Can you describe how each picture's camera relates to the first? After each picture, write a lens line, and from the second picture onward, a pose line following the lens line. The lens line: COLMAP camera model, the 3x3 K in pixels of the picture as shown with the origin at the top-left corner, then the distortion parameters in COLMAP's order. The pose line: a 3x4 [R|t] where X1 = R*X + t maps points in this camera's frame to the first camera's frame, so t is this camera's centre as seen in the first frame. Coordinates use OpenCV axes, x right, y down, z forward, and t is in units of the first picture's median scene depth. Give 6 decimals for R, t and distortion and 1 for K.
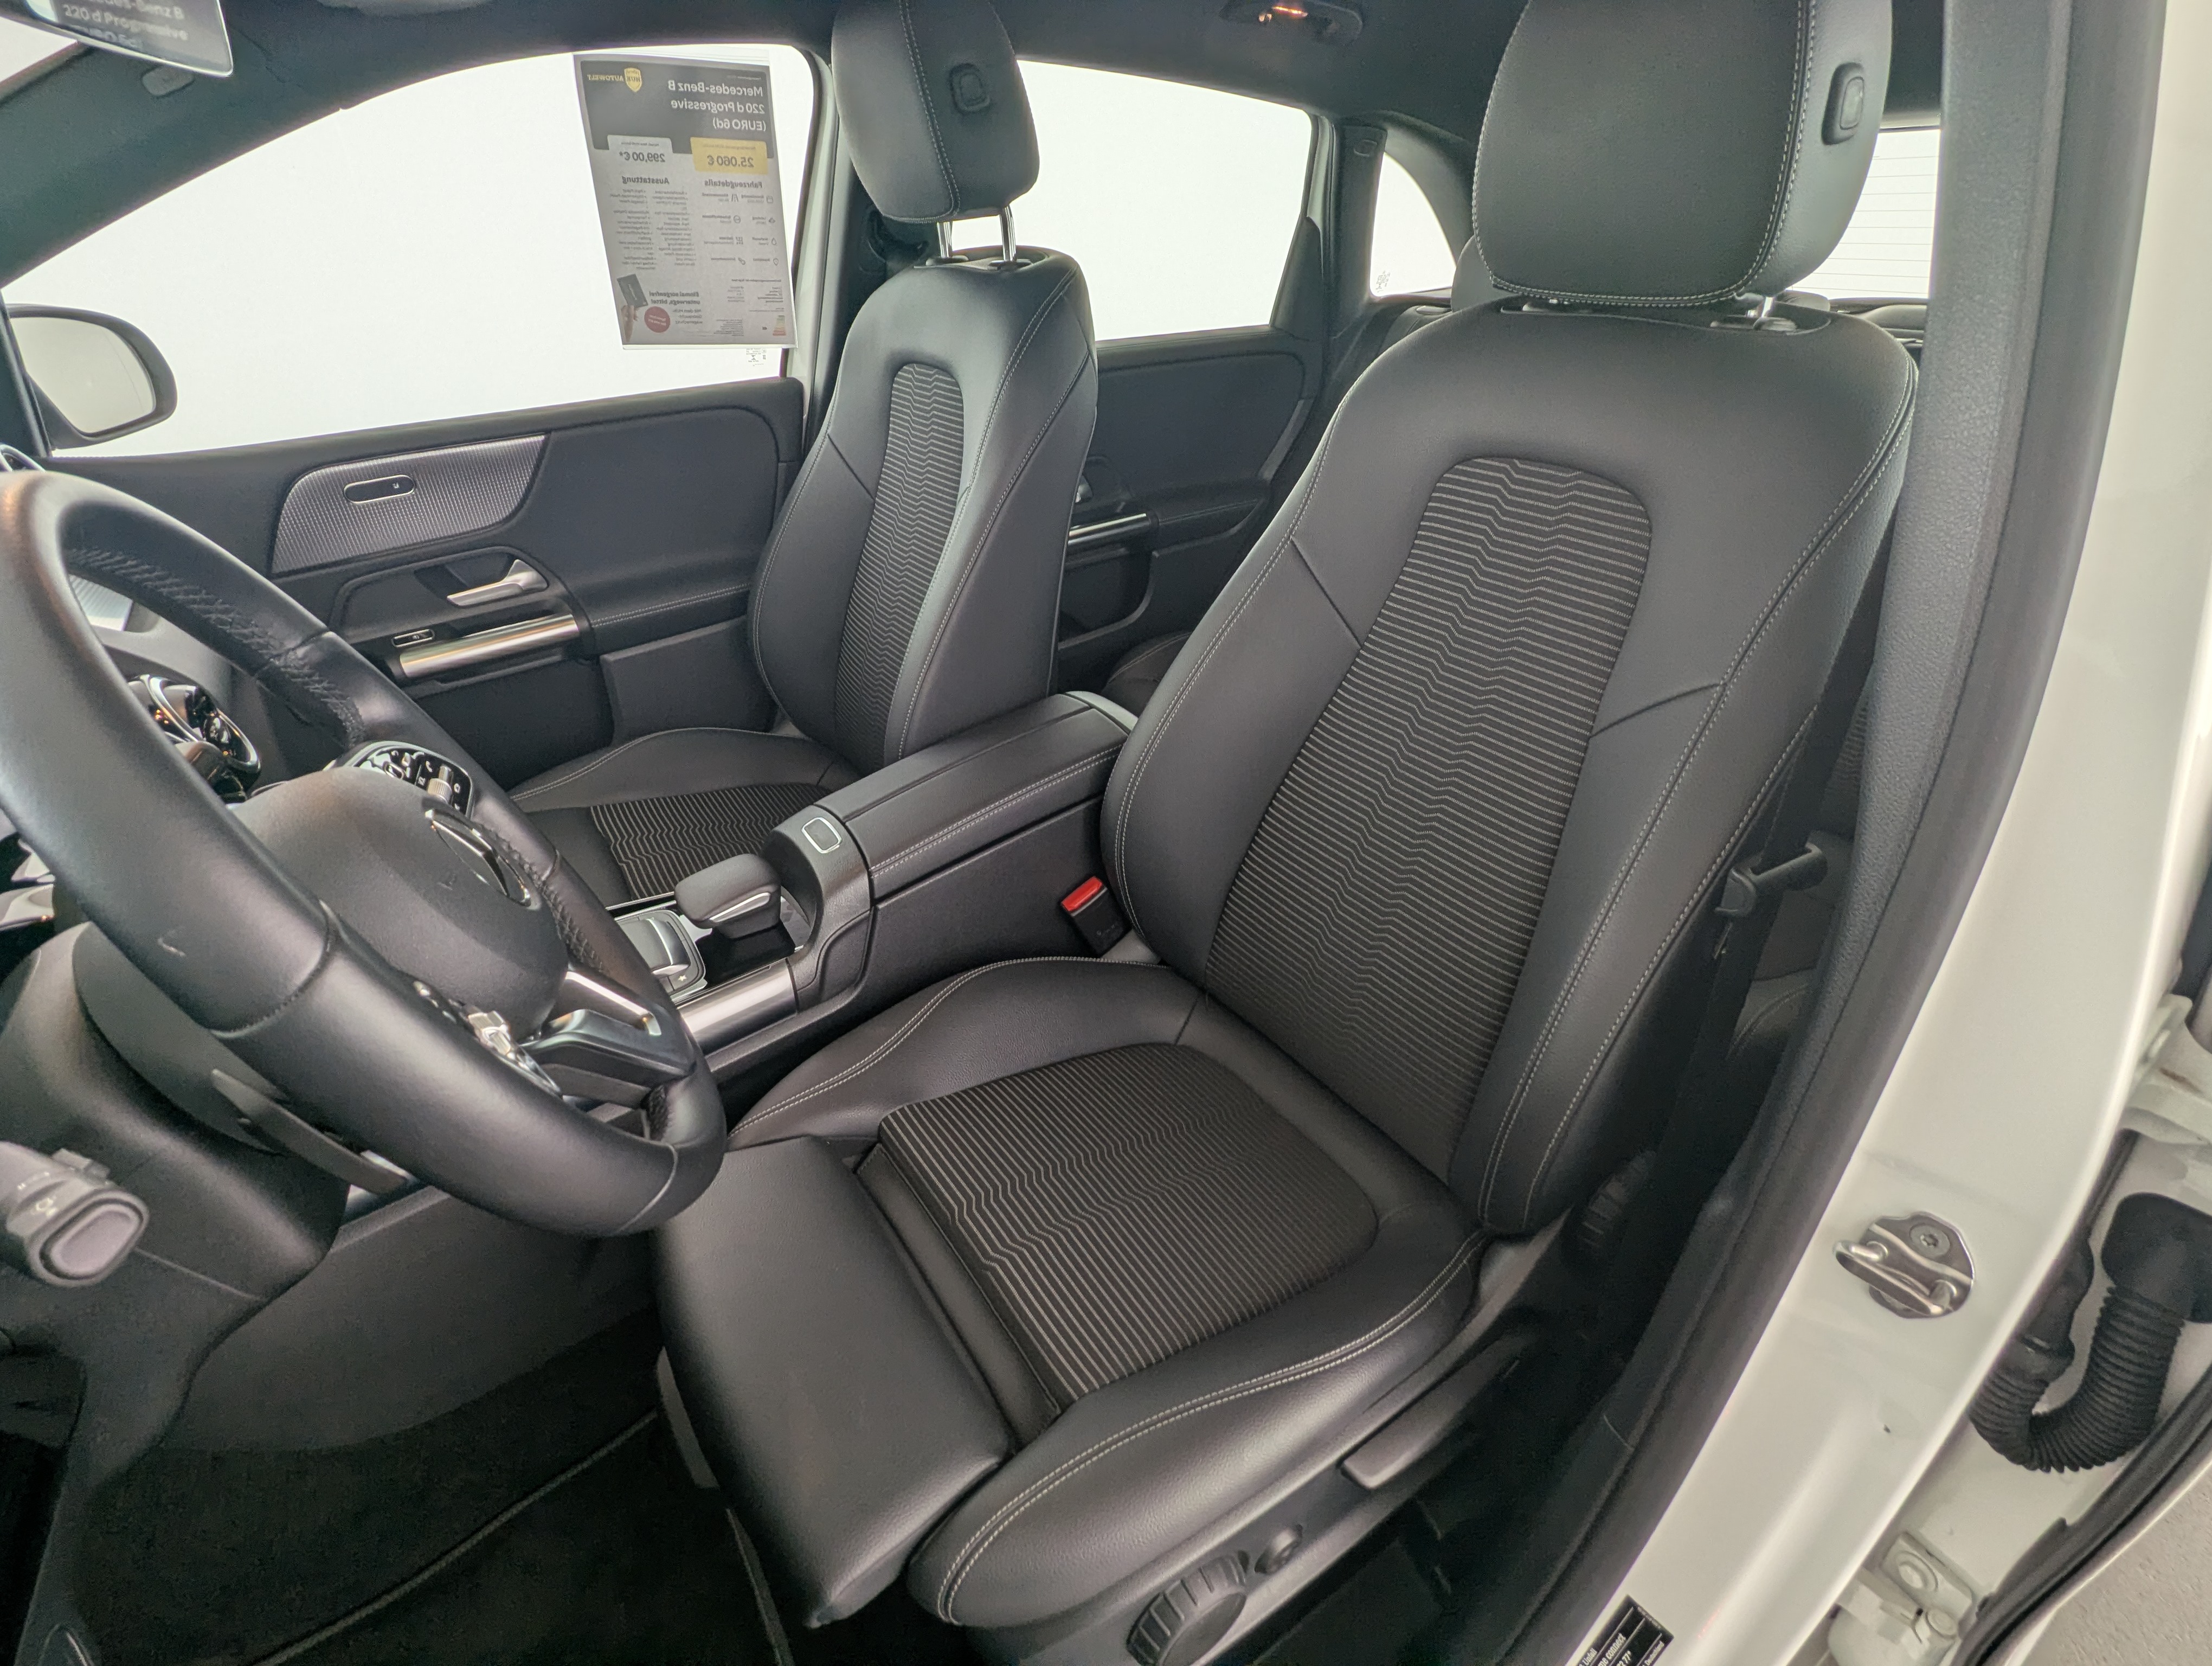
lens RADIAL K [[1060.3, 0, 1100.2], [0, 1060.3, 837.4], [0, 0, 1]] dist [-0.004976, 0.000916]
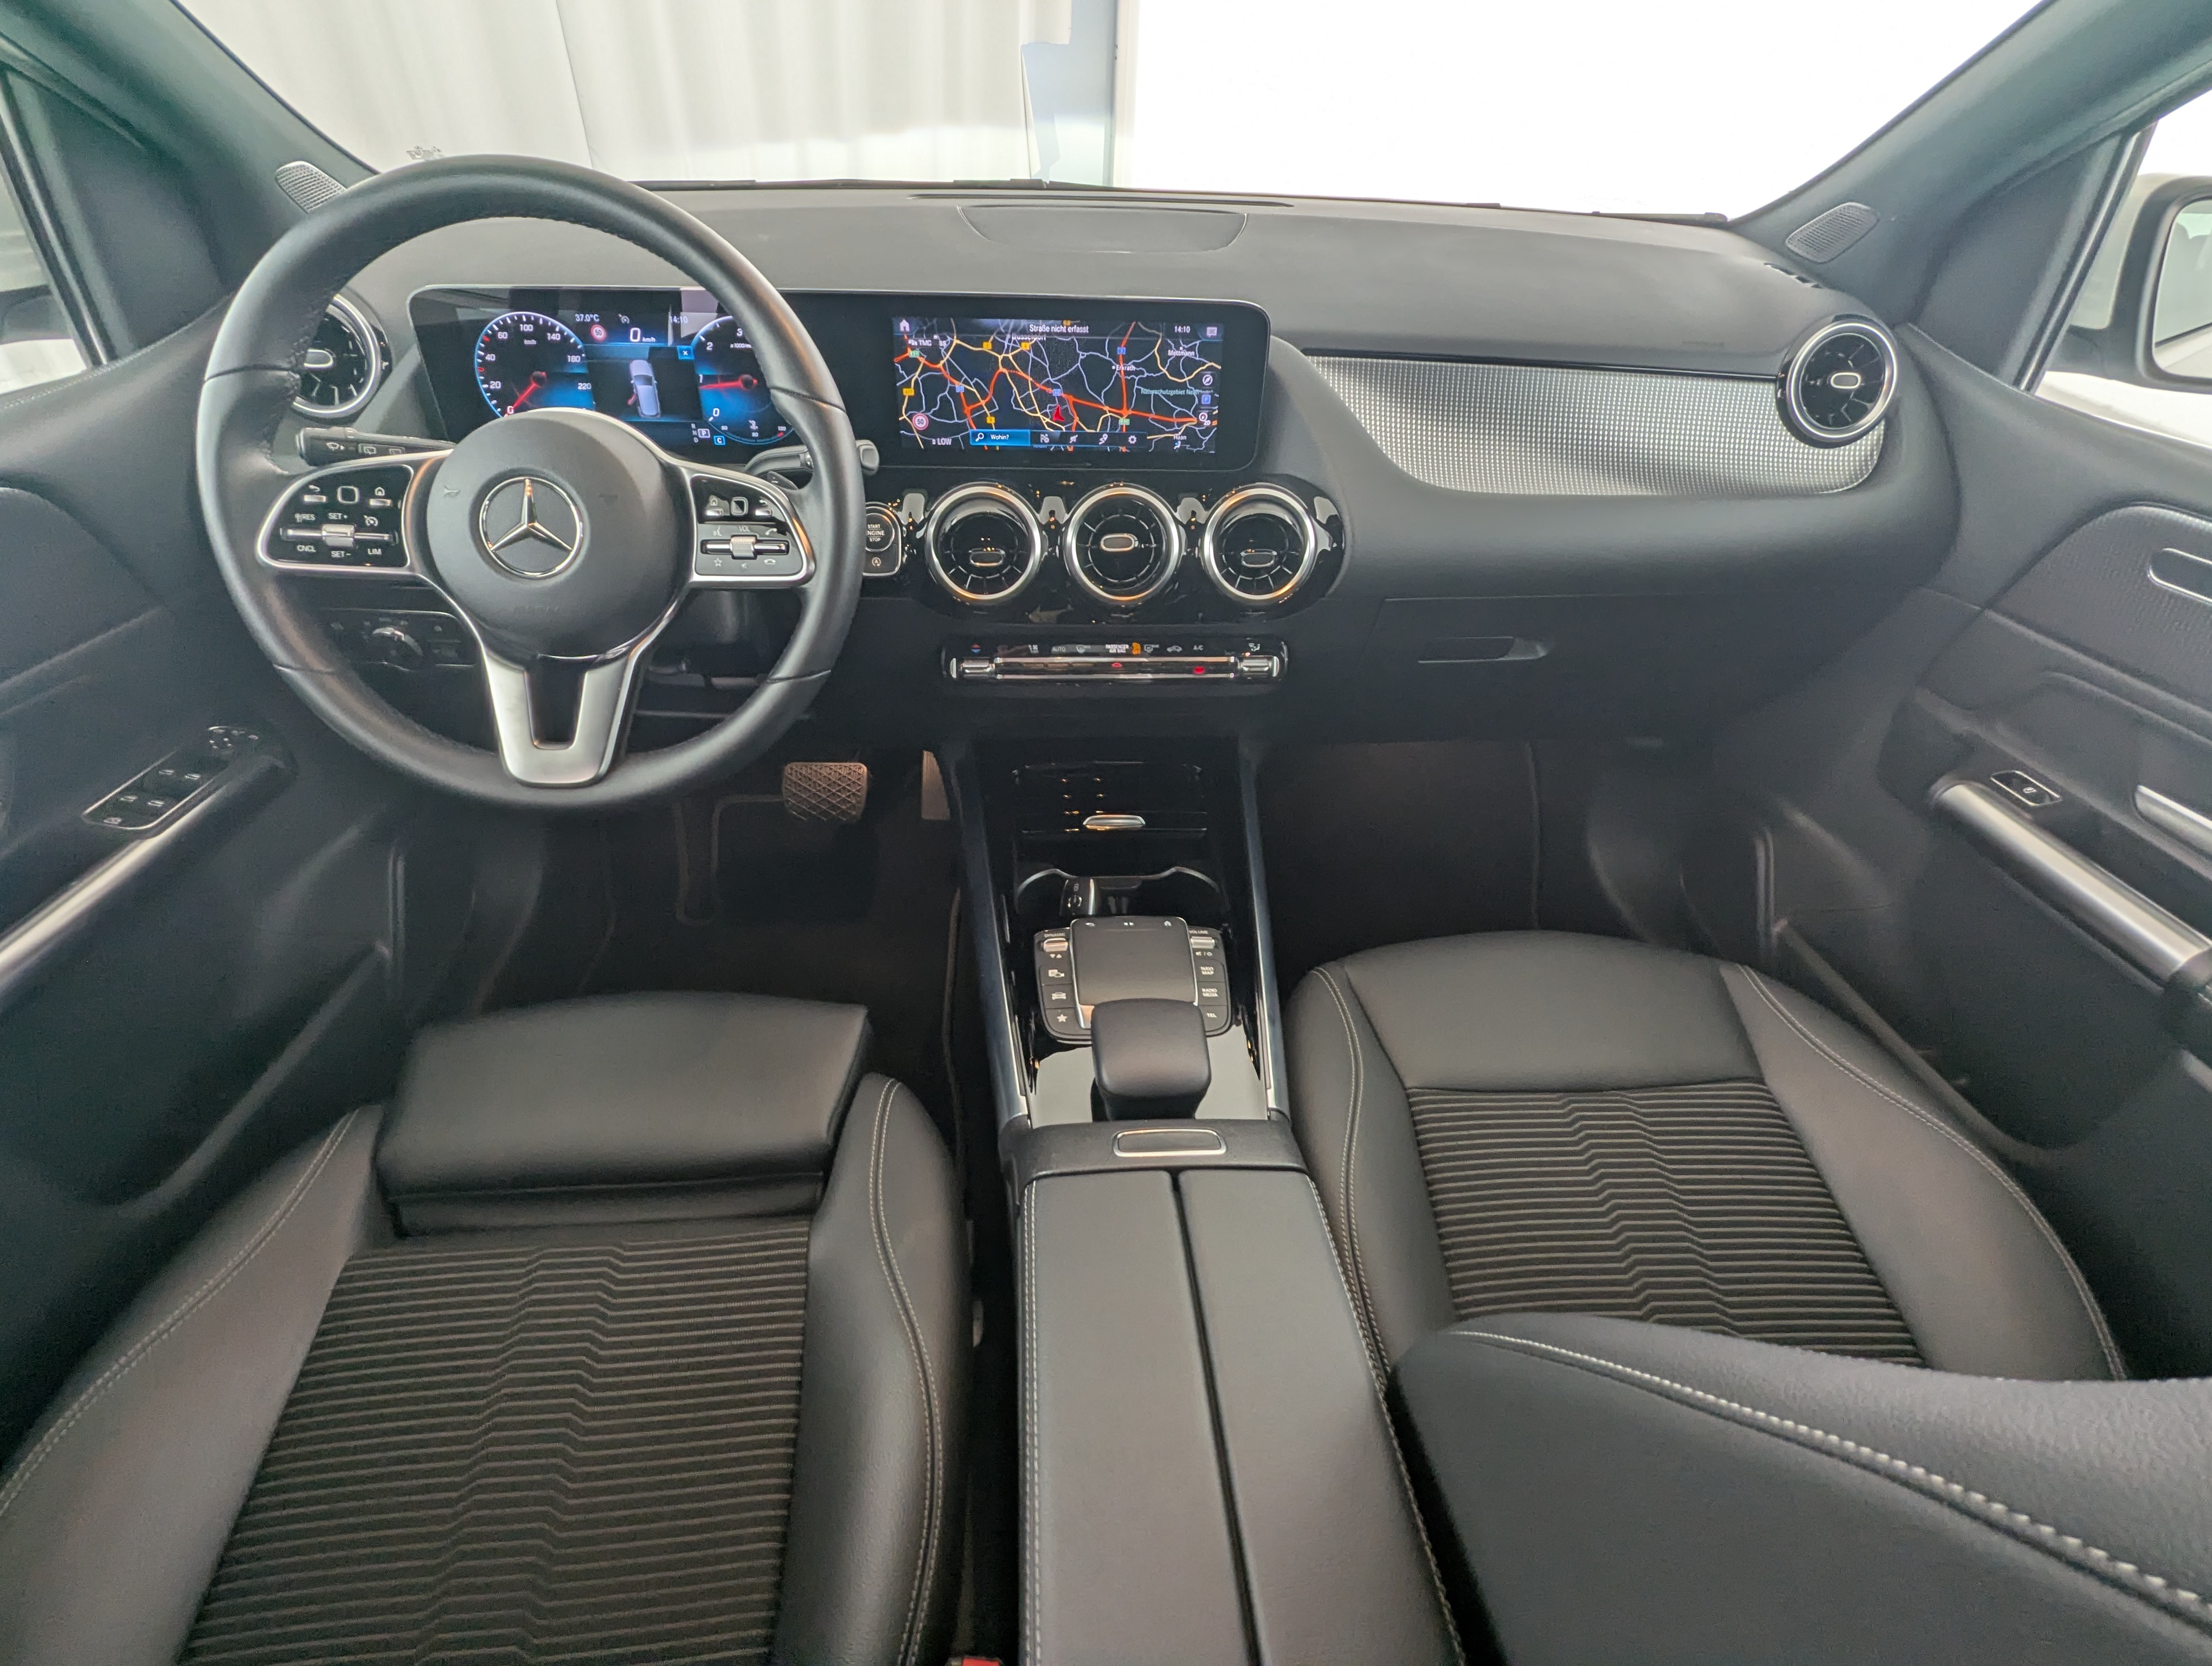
lens RADIAL K [[1060.3, 0, 1099.2], [0, 1060.3, 842.1], [0, 0, 1]] dist [-0.004976, 0.000916]
pose [[-0.507160, 0.517463, -0.689217, 0.060749], [-0.466909, 0.507209, 0.724386, -0.366150], [0.724420, 0.689181, -0.015627, 0.646281]]
